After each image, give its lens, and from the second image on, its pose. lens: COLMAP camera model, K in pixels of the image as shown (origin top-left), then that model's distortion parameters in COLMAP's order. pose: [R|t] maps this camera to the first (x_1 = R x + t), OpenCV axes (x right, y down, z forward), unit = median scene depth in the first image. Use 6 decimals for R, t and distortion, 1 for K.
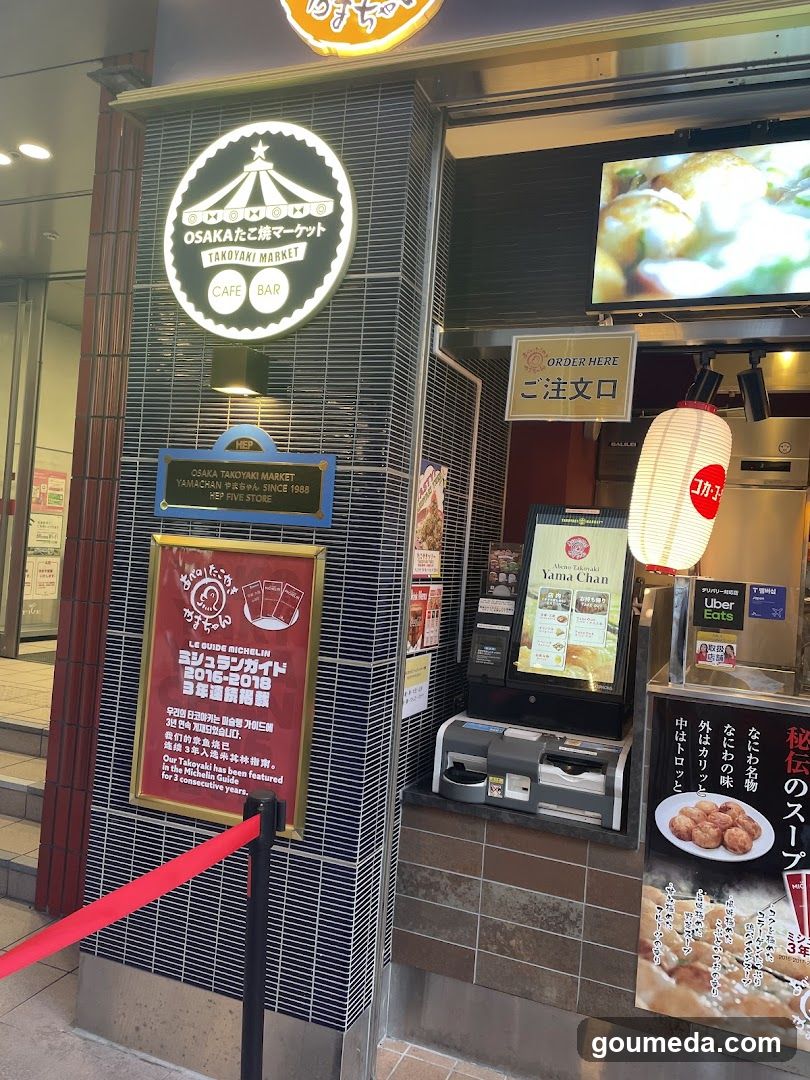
lens RADIAL K [[823.2, 0, 403.2], [0, 823.2, 544.5], [0, 0, 1]] dist [0.082459, -0.094563]
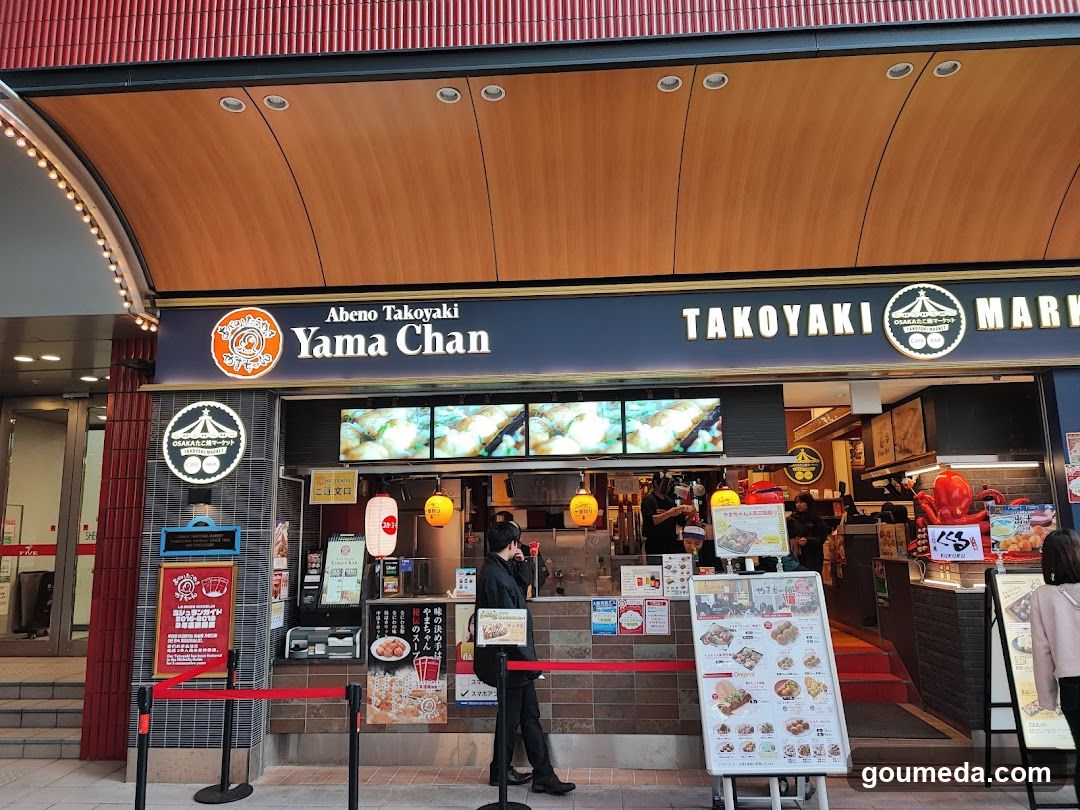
lens RADIAL K [[823.2, 0, 553.3], [0, 823.2, 408.5], [0, 0, 1]] dist [0.082459, -0.094563]
pose [[0.947042, -0.038066, 0.318846, 0.030501], [0.081528, 0.988915, -0.124095, -0.066853], [-0.310588, 0.143518, 0.939648, -1.837614]]
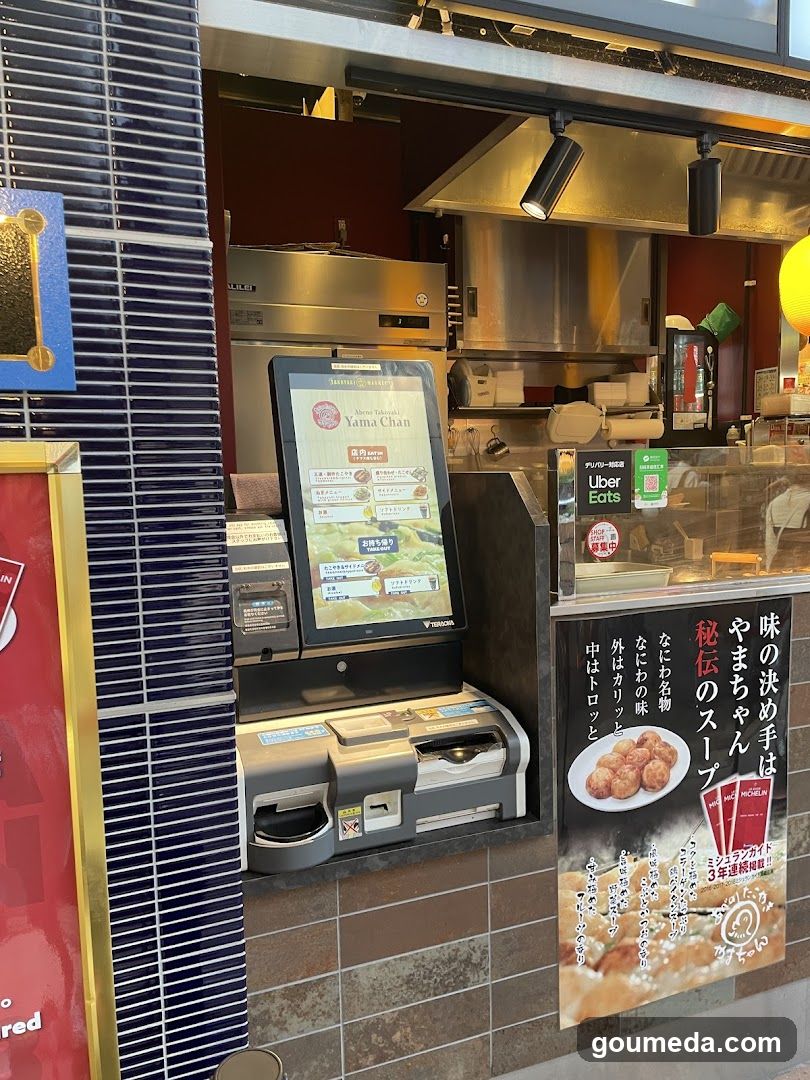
lens RADIAL K [[823.2, 0, 434.9], [0, 823.2, 555.0], [0, 0, 1]] dist [0.082459, -0.094563]
pose [[0.718707, -0.166617, 0.675055, -0.237663], [0.074782, 0.983756, 0.163193, 0.004018], [-0.691280, -0.066806, 0.719492, 0.566977]]
